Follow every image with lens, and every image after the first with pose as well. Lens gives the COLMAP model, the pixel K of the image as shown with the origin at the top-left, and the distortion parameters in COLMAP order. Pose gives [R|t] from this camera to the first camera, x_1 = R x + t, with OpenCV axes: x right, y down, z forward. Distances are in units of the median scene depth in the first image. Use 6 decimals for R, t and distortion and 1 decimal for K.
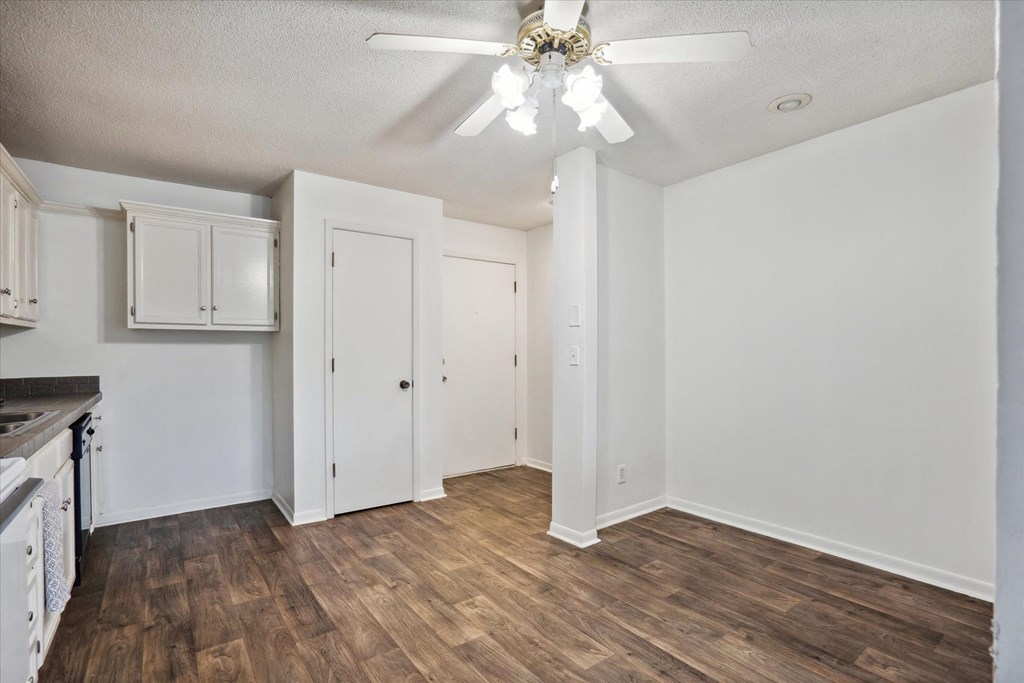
lens RADIAL K [[471.9, 0, 511.8], [0, 471.9, 357.4], [0, 0, 1]] dist [0.000778, 0.000628]
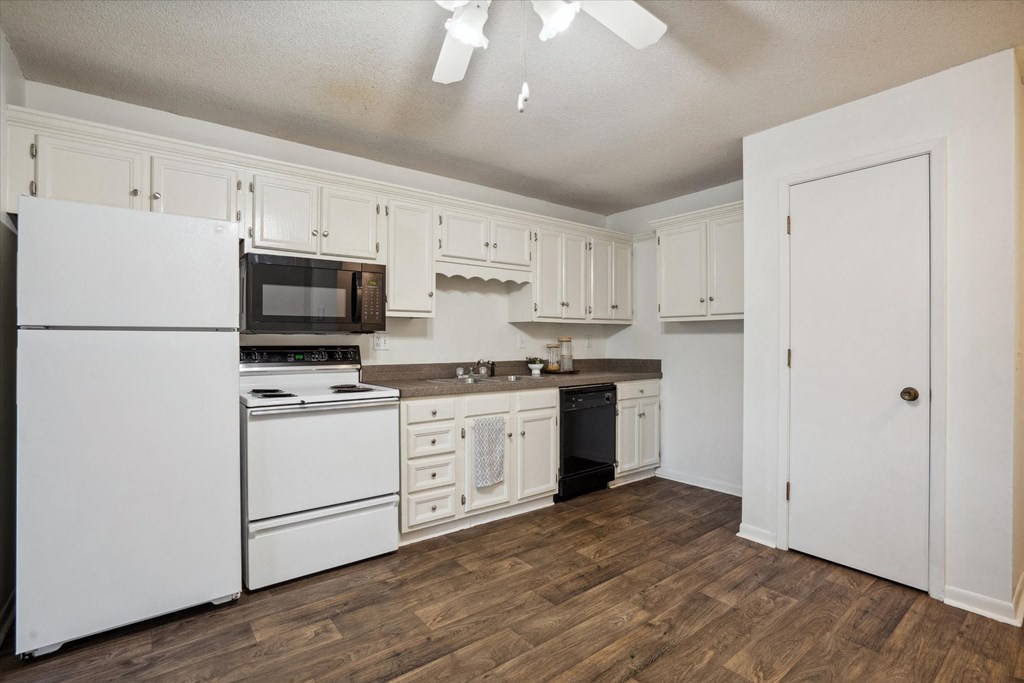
lens RADIAL K [[490.0, 0, 512.0], [0, 490.0, 341.5], [0, 0, 1]] dist [-0.004787, 0.000265]
pose [[0.029308, -0.004308, -0.999561, 0.525589], [-0.006898, 0.999966, -0.004512, -0.004505], [0.999547, 0.007027, 0.029277, 0.633745]]
